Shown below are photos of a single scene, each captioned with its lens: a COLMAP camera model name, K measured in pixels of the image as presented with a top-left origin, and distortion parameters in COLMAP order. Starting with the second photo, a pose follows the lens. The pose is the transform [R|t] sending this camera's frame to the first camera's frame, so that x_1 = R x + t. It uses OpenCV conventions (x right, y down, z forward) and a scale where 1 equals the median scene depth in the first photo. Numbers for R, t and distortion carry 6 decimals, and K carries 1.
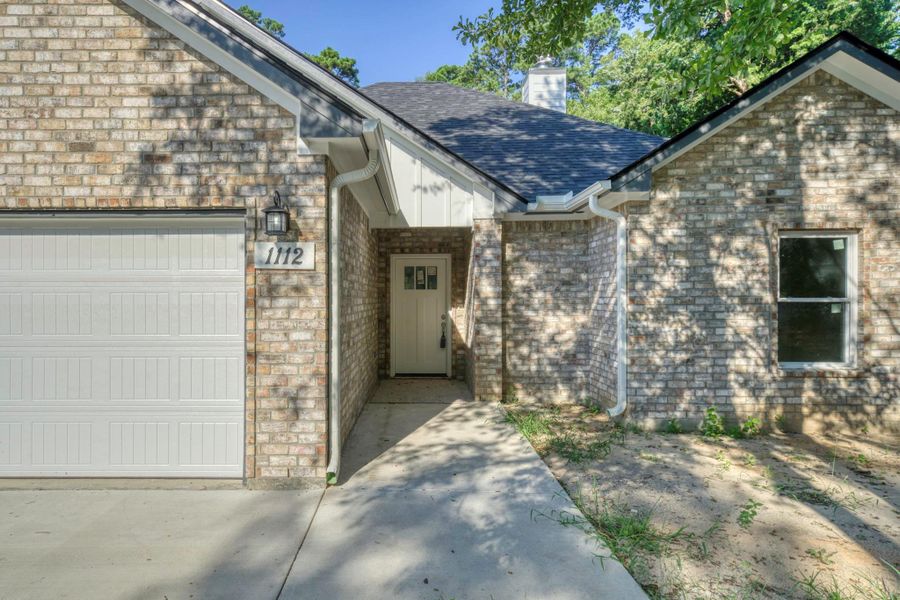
lens RADIAL K [[547.8, 0, 421.7], [0, 547.8, 301.6], [0, 0, 1]] dist [0.026232, 0.002461]
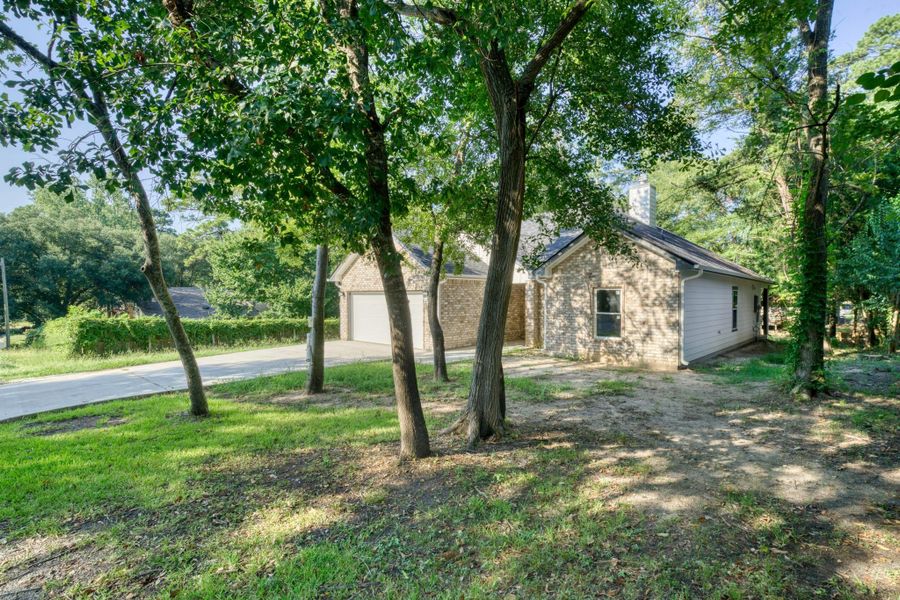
lens RADIAL K [[390.3, 0, 446.5], [0, 390.3, 302.2], [0, 0, 1]] dist [-0.000693, -0.000006]
pose [[0.736922, 0.008446, -0.675925, 1.407664], [-0.007610, 0.999962, 0.004199, -0.056559], [0.675935, 0.002050, 0.736959, -0.902501]]
